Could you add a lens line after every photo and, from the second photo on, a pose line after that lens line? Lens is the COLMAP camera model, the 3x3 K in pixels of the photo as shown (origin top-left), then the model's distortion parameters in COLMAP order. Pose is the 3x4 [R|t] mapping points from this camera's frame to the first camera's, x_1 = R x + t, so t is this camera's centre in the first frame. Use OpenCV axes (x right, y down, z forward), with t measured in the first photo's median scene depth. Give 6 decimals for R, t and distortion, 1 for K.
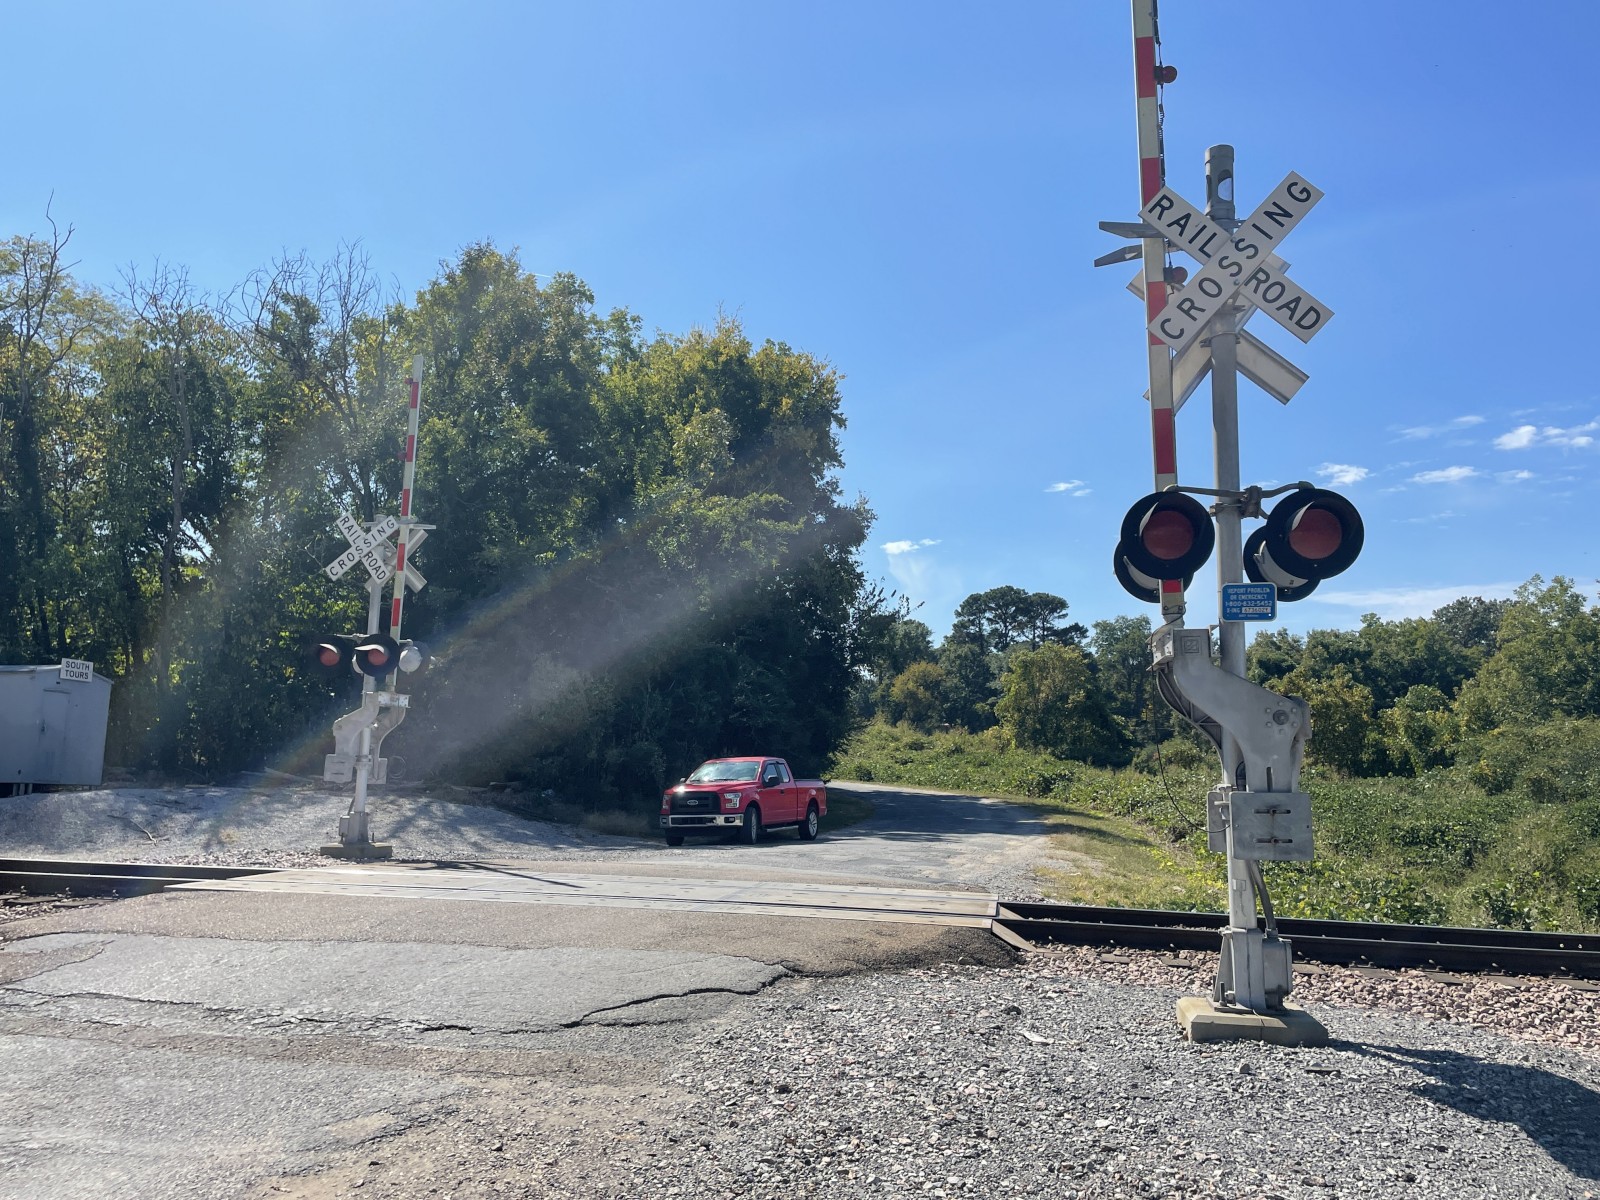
lens RADIAL K [[1255.7, 0, 789.2], [0, 1255.7, 580.0], [0, 0, 1]] dist [0.087440, -0.112984]
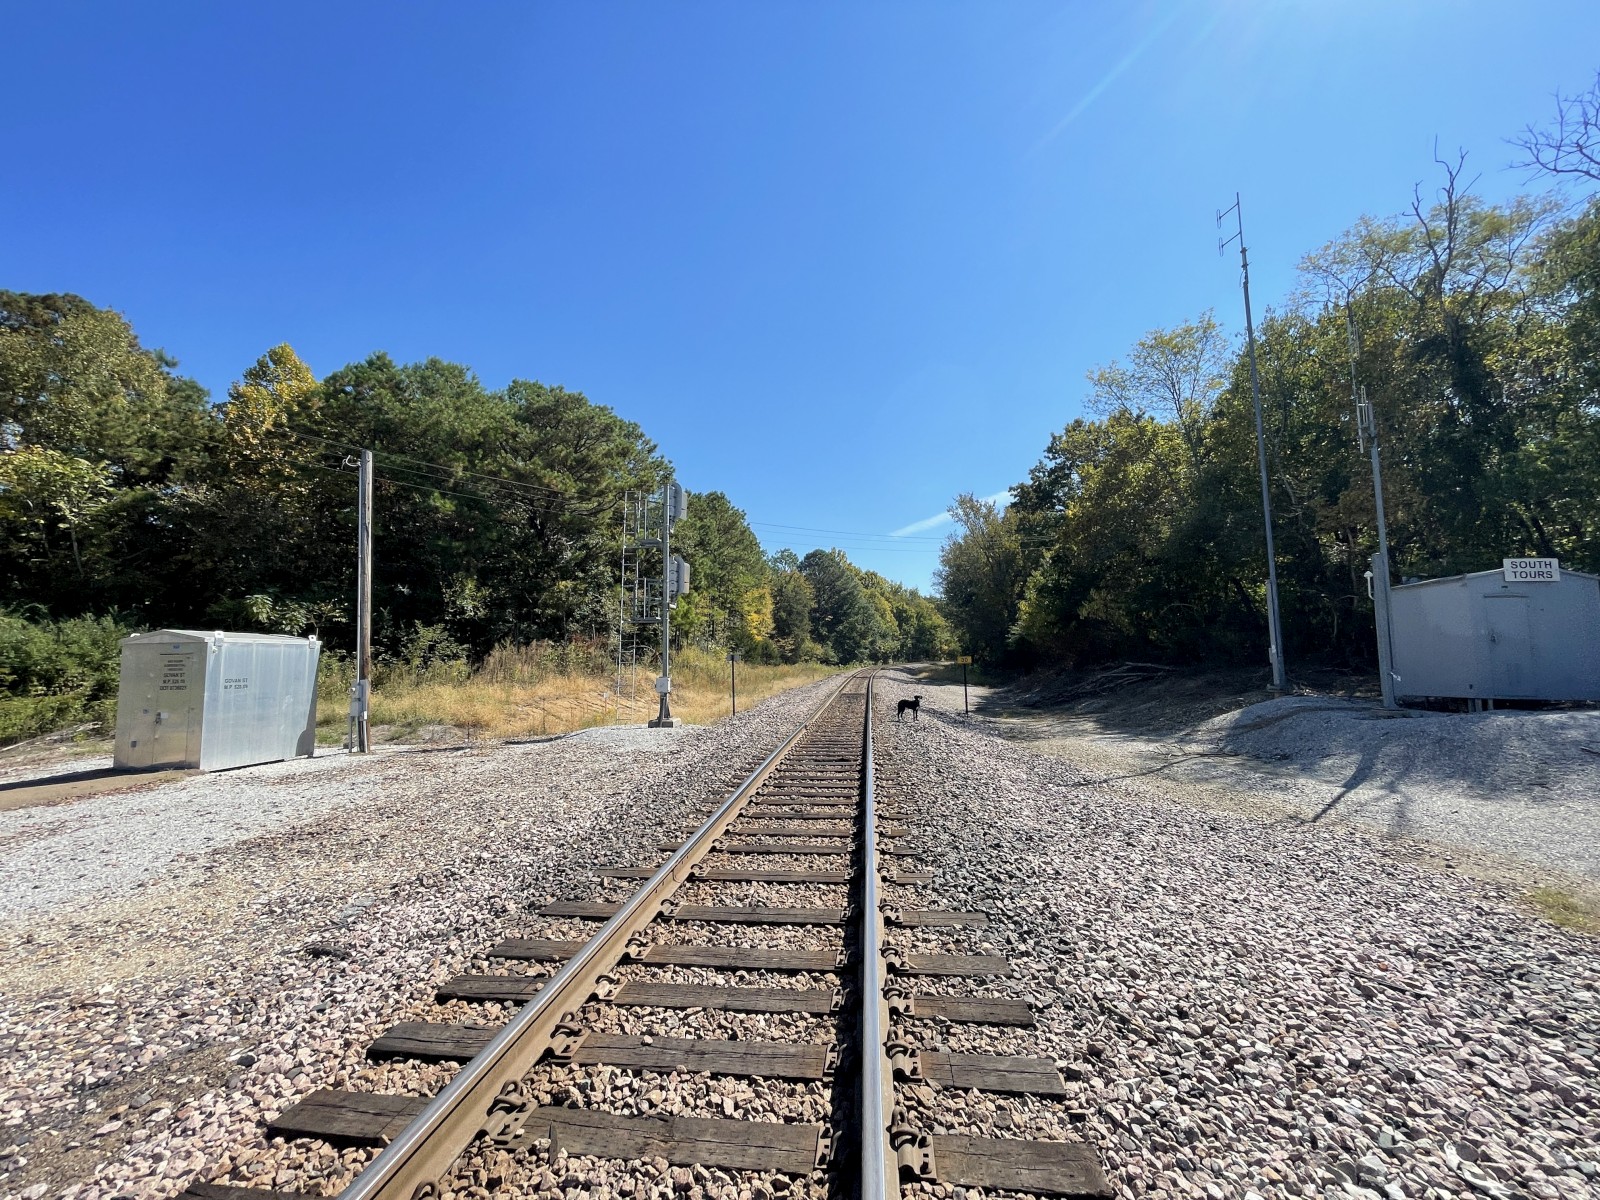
lens RADIAL K [[647.5, 0, 798.1], [0, 647.5, 596.5], [0, 0, 1]] dist [0.004309, -0.000437]
pose [[0.070902, -0.117655, -0.990520, -0.148986], [0.160857, 0.981371, -0.105054, 0.052711], [0.984428, -0.151884, 0.088507, 0.447371]]
